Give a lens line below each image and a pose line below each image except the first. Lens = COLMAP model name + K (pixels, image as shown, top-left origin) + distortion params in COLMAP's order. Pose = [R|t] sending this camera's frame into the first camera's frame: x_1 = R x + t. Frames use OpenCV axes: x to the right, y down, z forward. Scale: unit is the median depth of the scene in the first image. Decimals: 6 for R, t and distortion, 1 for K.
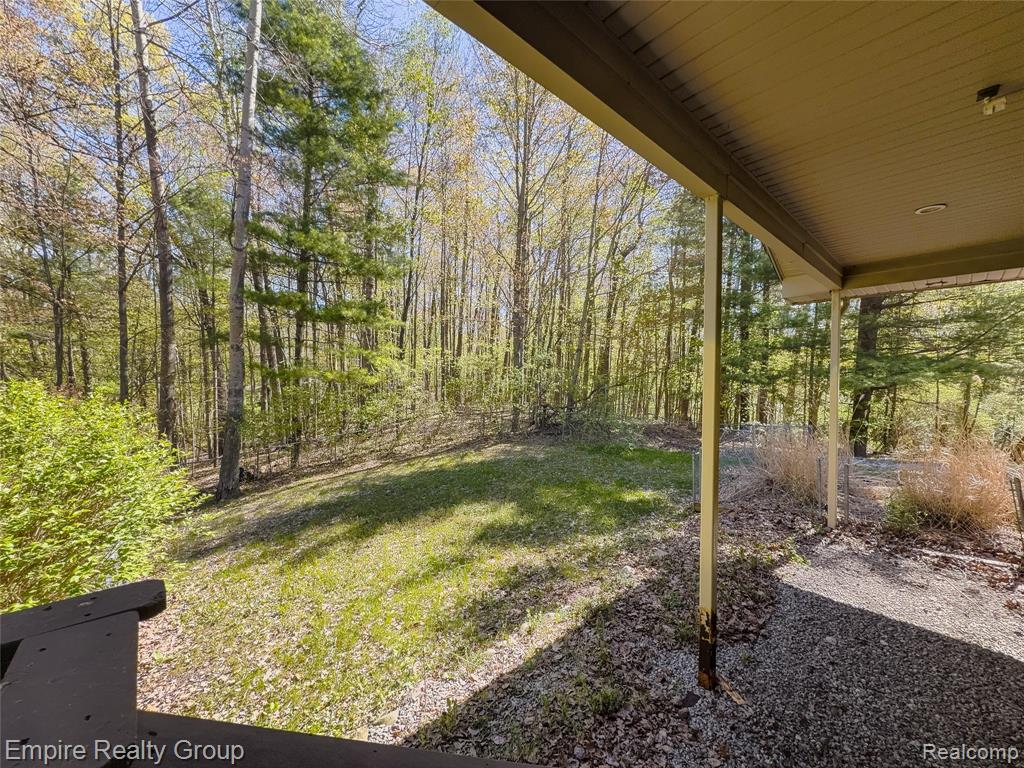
lens RADIAL K [[405.6, 0, 512.5], [0, 405.6, 385.1], [0, 0, 1]] dist [0.000370, -0.000099]
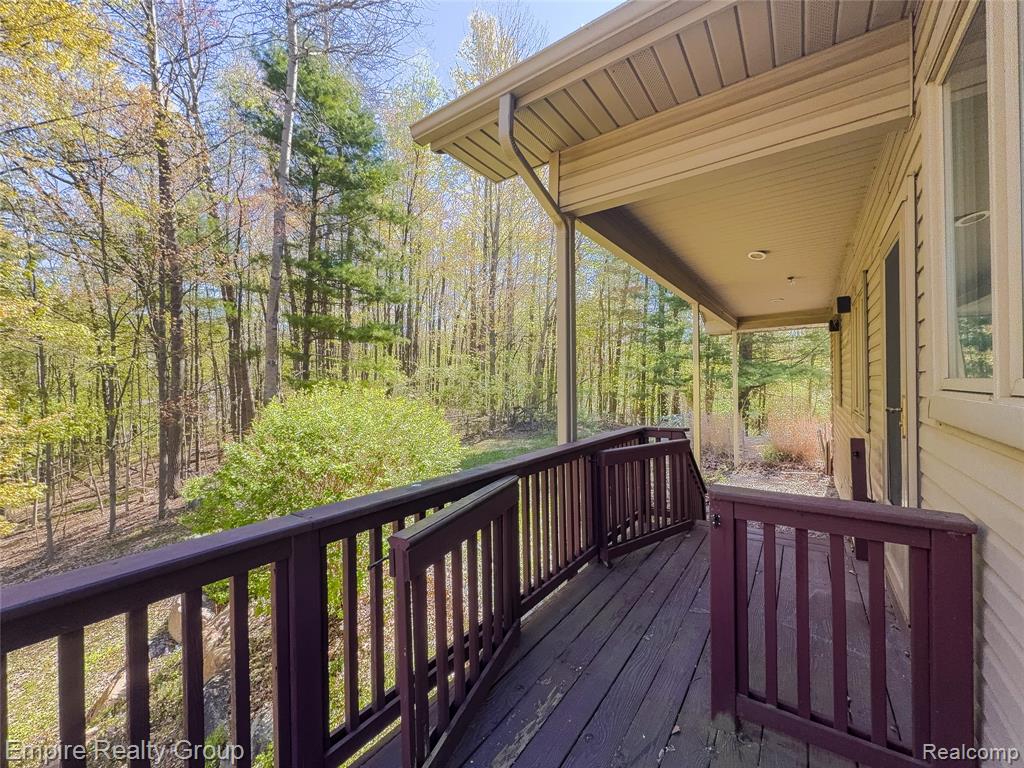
lens RADIAL K [[405.6, 0, 512.5], [0, 405.6, 383.9], [0, 0, 1]] dist [0.000370, -0.000099]
pose [[0.979638, -0.018698, 0.199898, -0.208405], [0.022675, 0.999588, -0.017626, 0.002450], [-0.199486, 0.021800, 0.979658, -0.218467]]
